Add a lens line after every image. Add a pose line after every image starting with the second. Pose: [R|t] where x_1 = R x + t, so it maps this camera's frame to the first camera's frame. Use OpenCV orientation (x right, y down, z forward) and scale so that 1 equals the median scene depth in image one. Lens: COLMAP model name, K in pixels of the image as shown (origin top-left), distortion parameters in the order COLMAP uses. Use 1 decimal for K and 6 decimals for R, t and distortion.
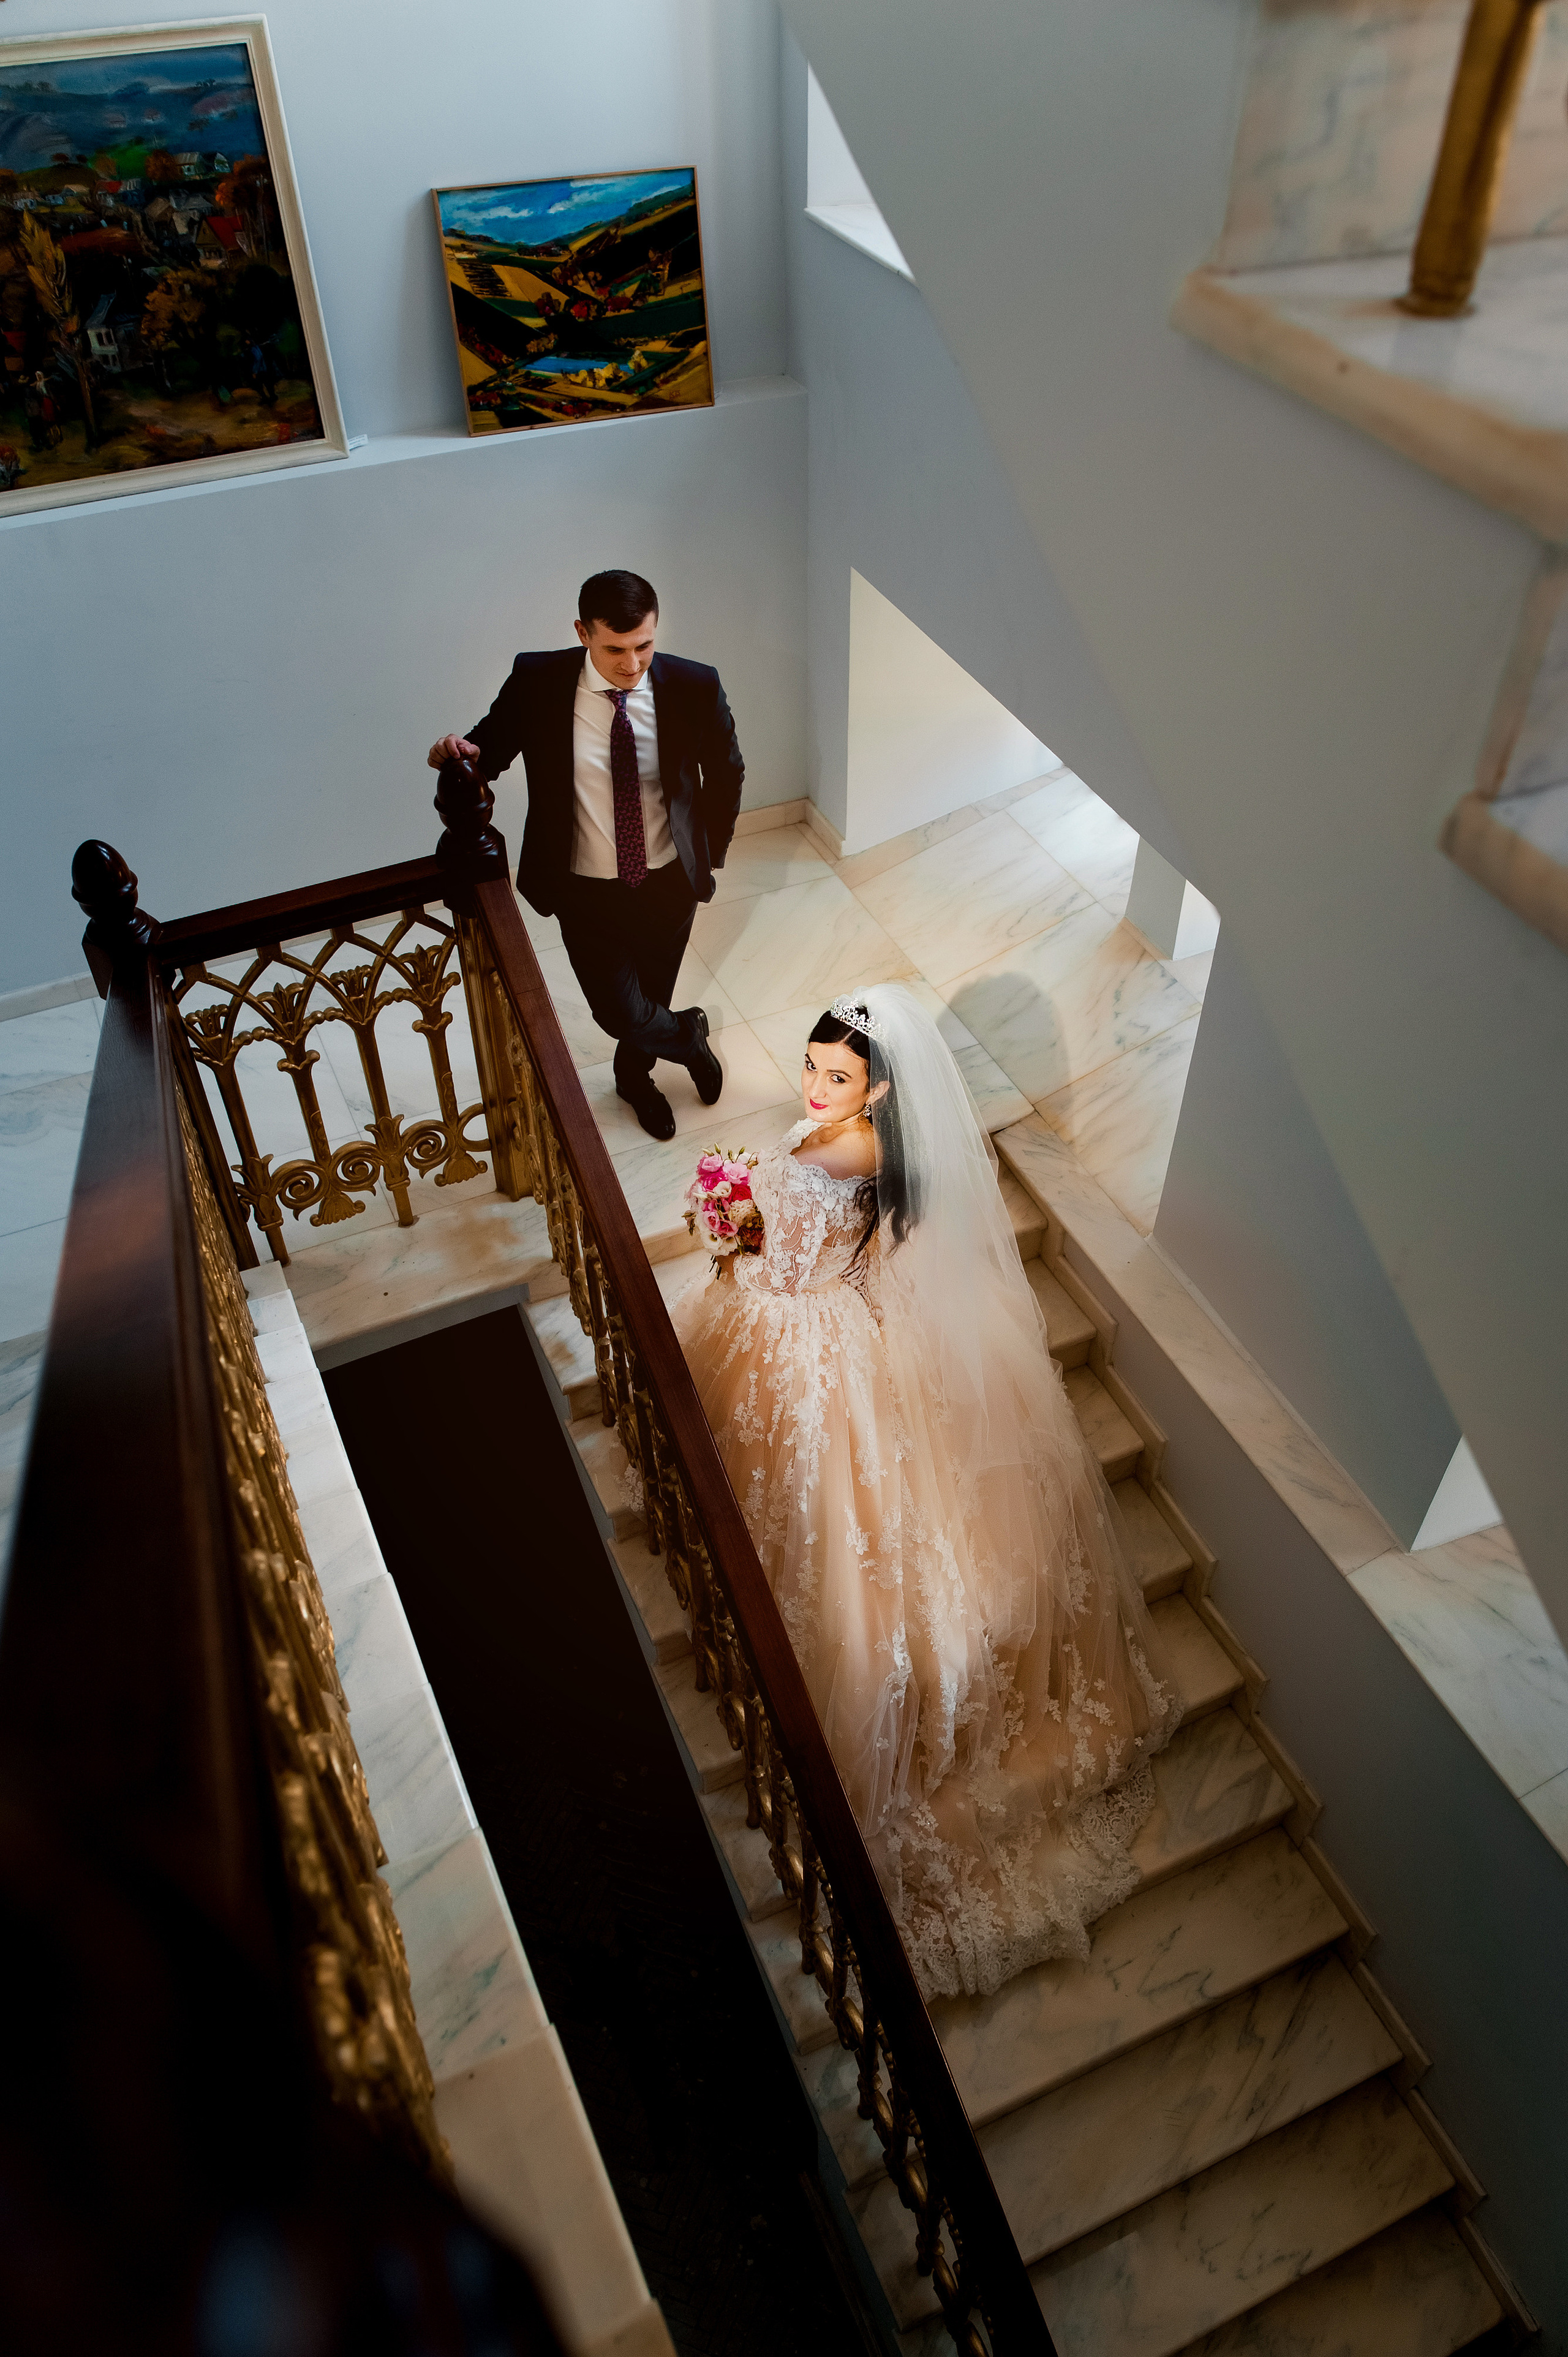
lens RADIAL K [[1736.0, 0, 822.5], [0, 1736.0, 1180.0], [0, 0, 1]] dist [-0.065706, 0.000764]
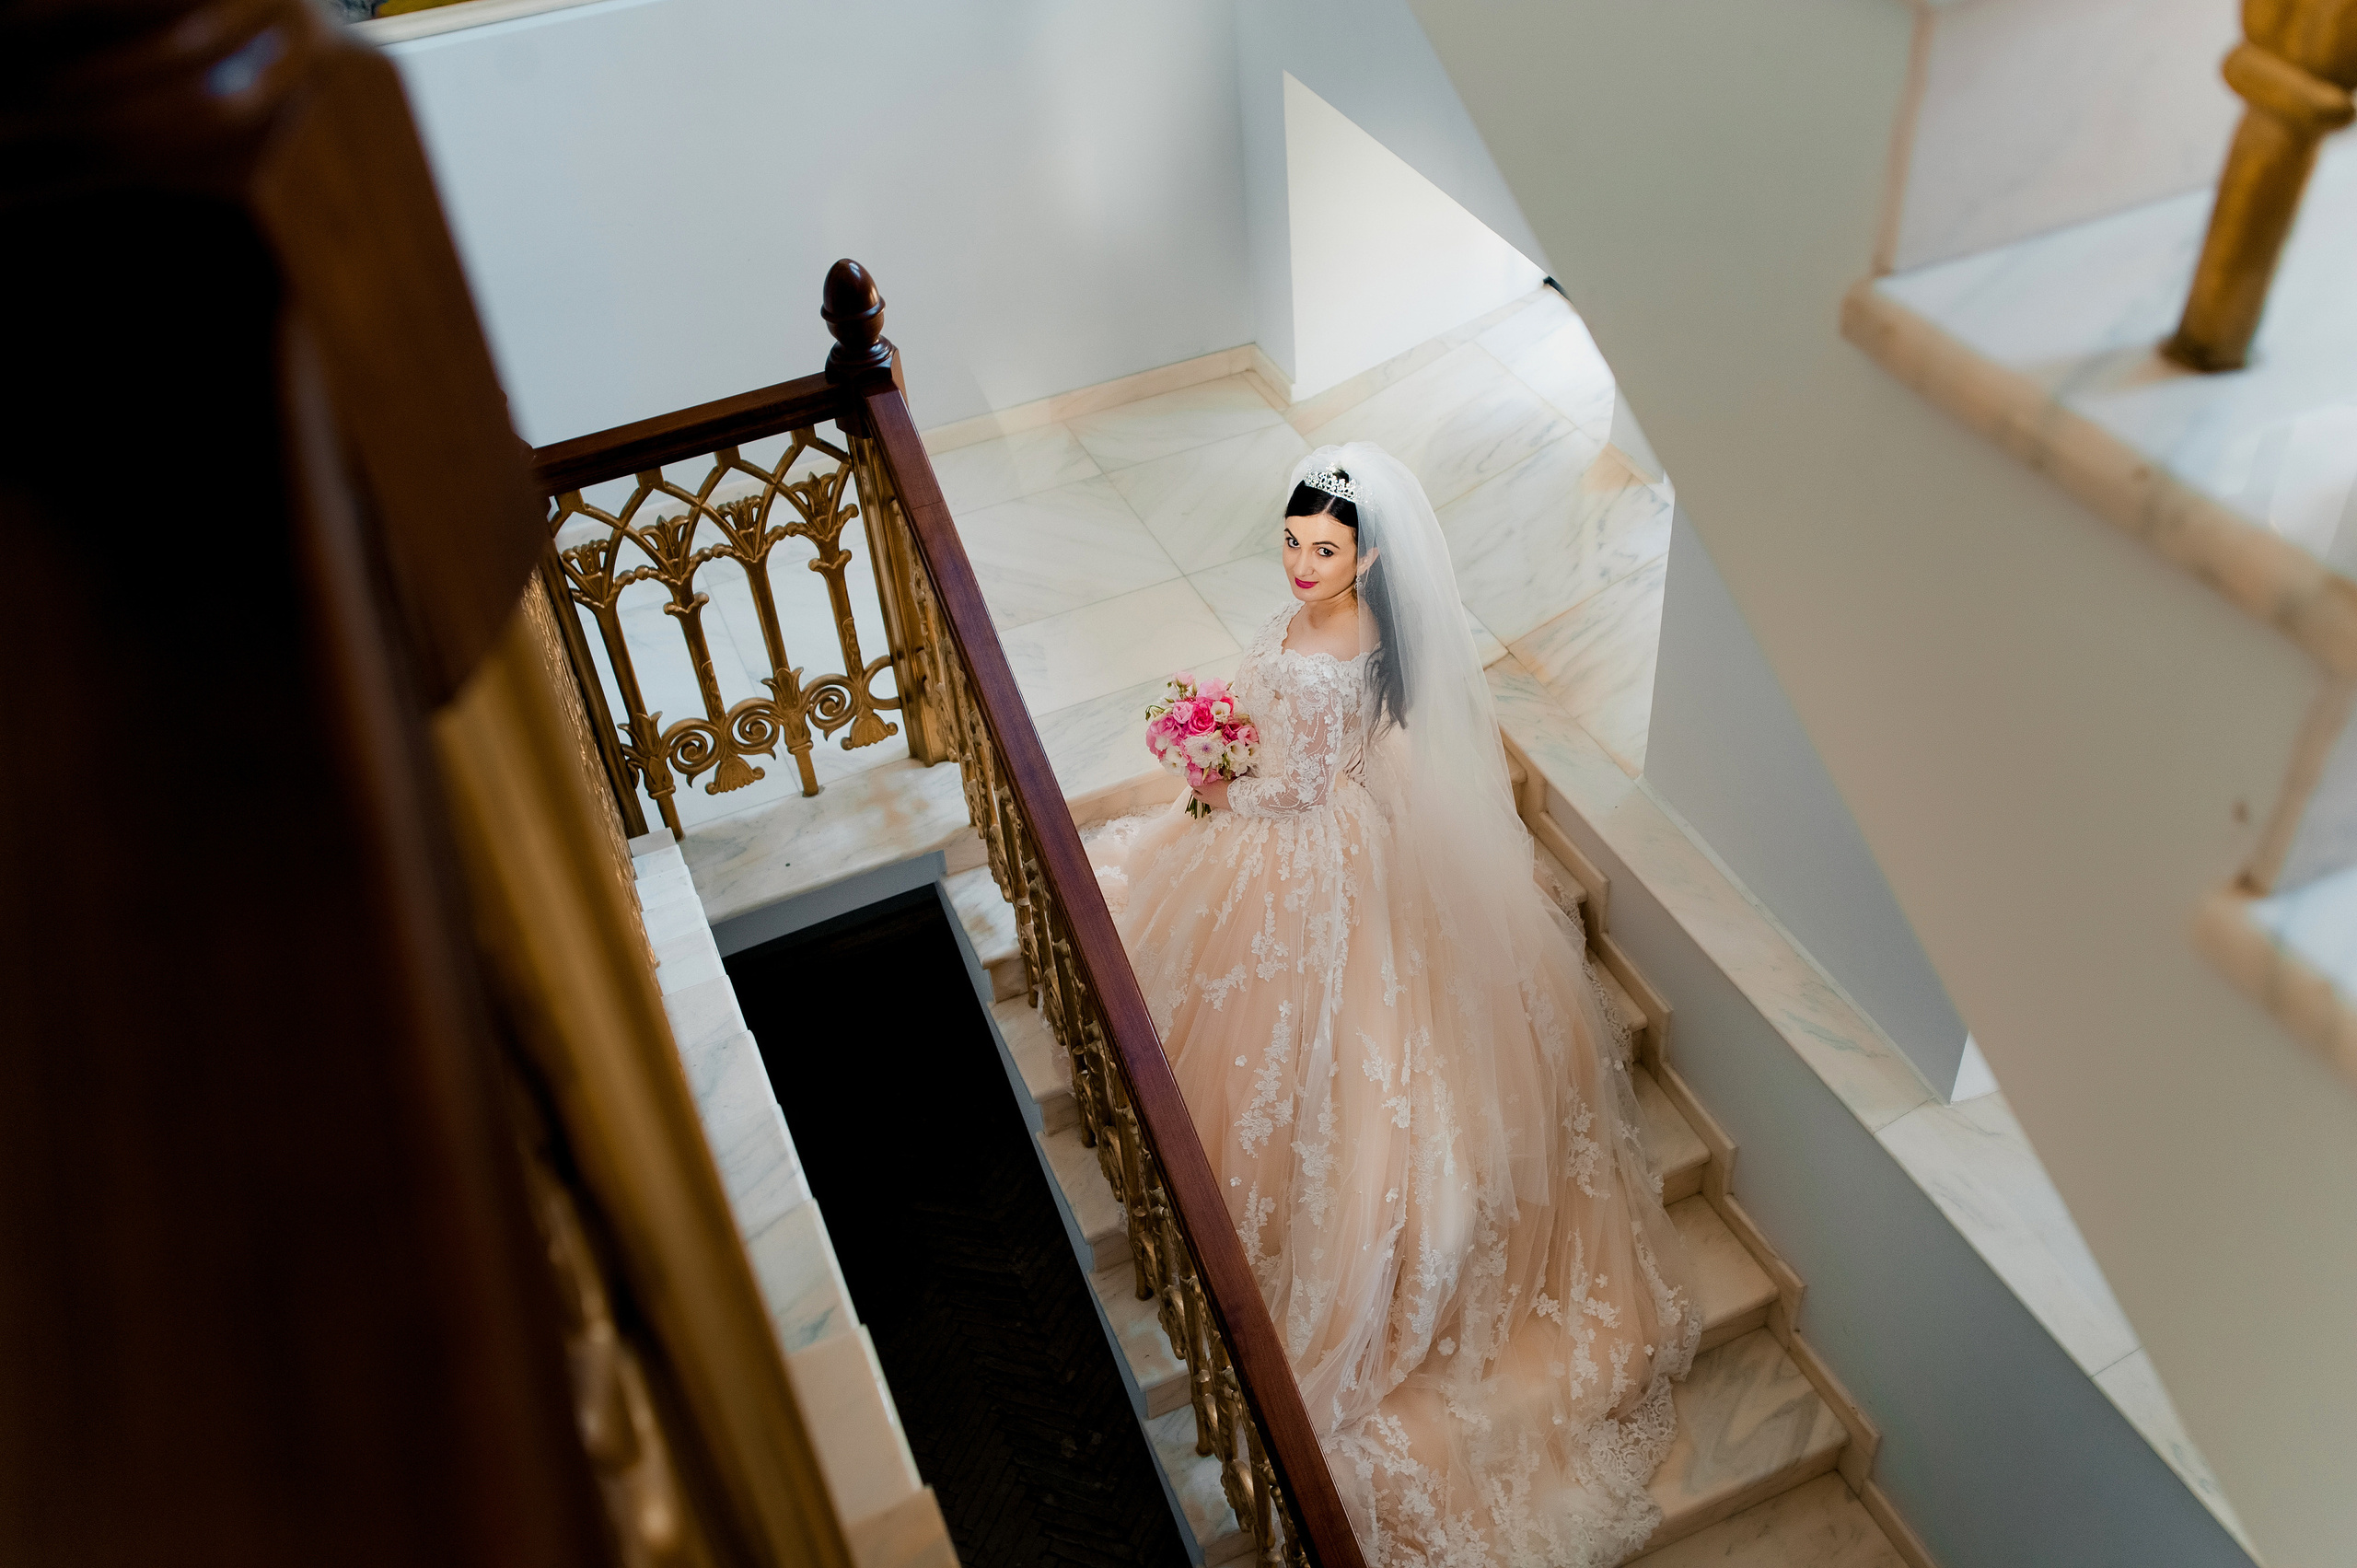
lens RADIAL K [[2046.5, 0, 1178.5], [0, 2046.5, 784.0], [0, 0, 1]] dist [0.003414, 0.000015]
pose [[0.995310, -0.036691, -0.089510, 0.052065], [0.030084, 0.996799, -0.074078, 0.113055], [0.091941, 0.071038, 0.993227, -0.057281]]
